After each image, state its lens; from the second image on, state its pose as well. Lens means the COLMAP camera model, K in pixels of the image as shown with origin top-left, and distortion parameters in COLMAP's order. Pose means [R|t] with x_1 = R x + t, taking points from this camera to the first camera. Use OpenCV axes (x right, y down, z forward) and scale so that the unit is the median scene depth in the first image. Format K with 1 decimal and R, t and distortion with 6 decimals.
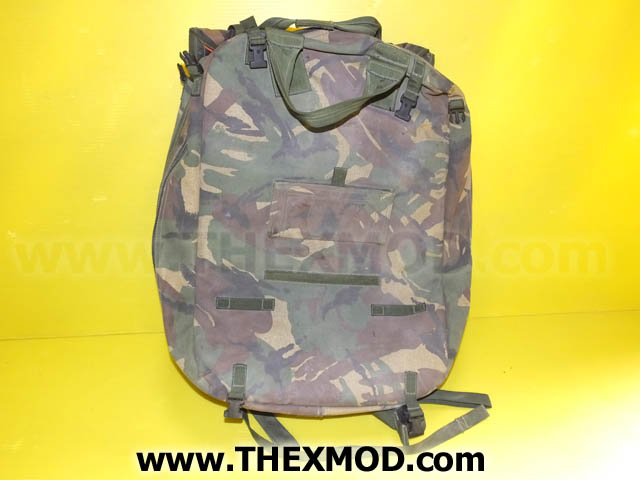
lens RADIAL K [[482.0, 0, 320.0], [0, 482.0, 240.0], [0, 0, 1]] dist [0.000852, 0.000422]
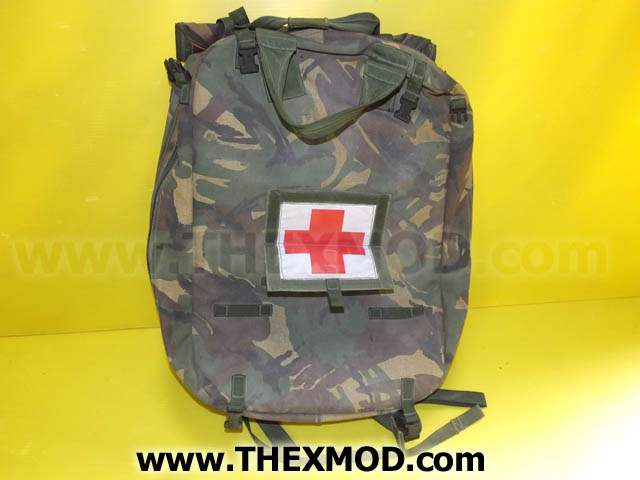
lens RADIAL K [[482.0, 0, 320.0], [0, 482.0, 240.0], [0, 0, 1]] dist [0.000852, 0.000422]
pose [[0.999947, -0.009162, -0.004693, 0.011554], [0.009621, 0.993944, 0.109467, -0.127449], [0.003661, -0.109507, 0.993979, 0.023138]]
